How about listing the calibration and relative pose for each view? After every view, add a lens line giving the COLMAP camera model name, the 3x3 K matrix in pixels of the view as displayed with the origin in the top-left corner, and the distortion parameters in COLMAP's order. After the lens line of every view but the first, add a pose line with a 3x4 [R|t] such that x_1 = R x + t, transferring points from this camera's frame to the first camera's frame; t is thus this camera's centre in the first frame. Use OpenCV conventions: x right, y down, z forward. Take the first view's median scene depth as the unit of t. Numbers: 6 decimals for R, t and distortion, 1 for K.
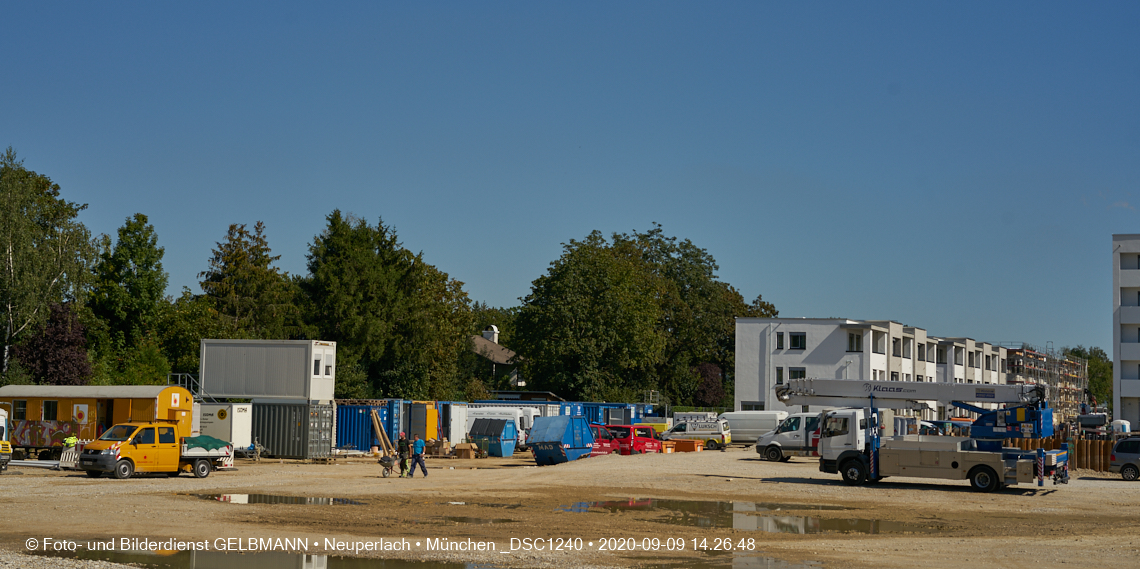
lens RADIAL K [[1877.1, 0, 565.9], [0, 1877.1, 197.1], [0, 0, 1]] dist [0.130461, -1.135847]
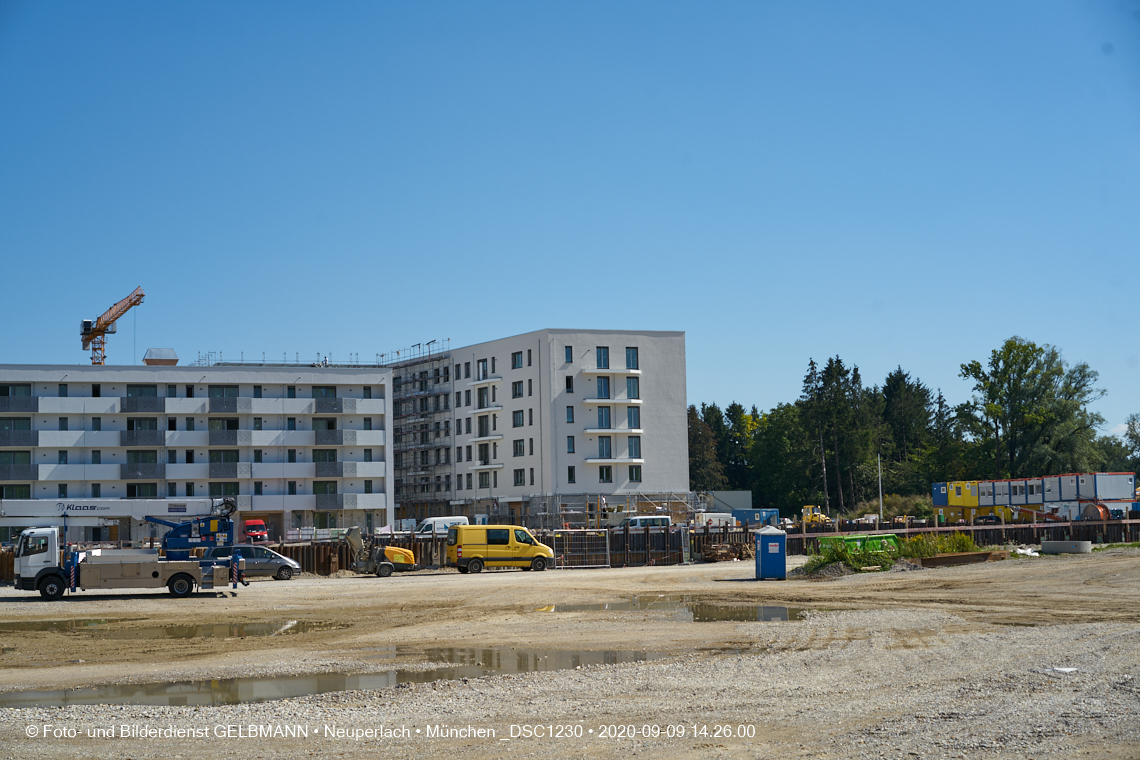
lens RADIAL K [[1740.9, 0, 568.1], [0, 1740.9, 370.3], [0, 0, 1]] dist [0.099732, -0.847381]
pose [[0.725173, 0.019207, 0.688299, -0.213846], [-0.034673, 0.999361, 0.008644, 0.005016], [-0.687693, -0.030134, 0.725376, 0.074044]]
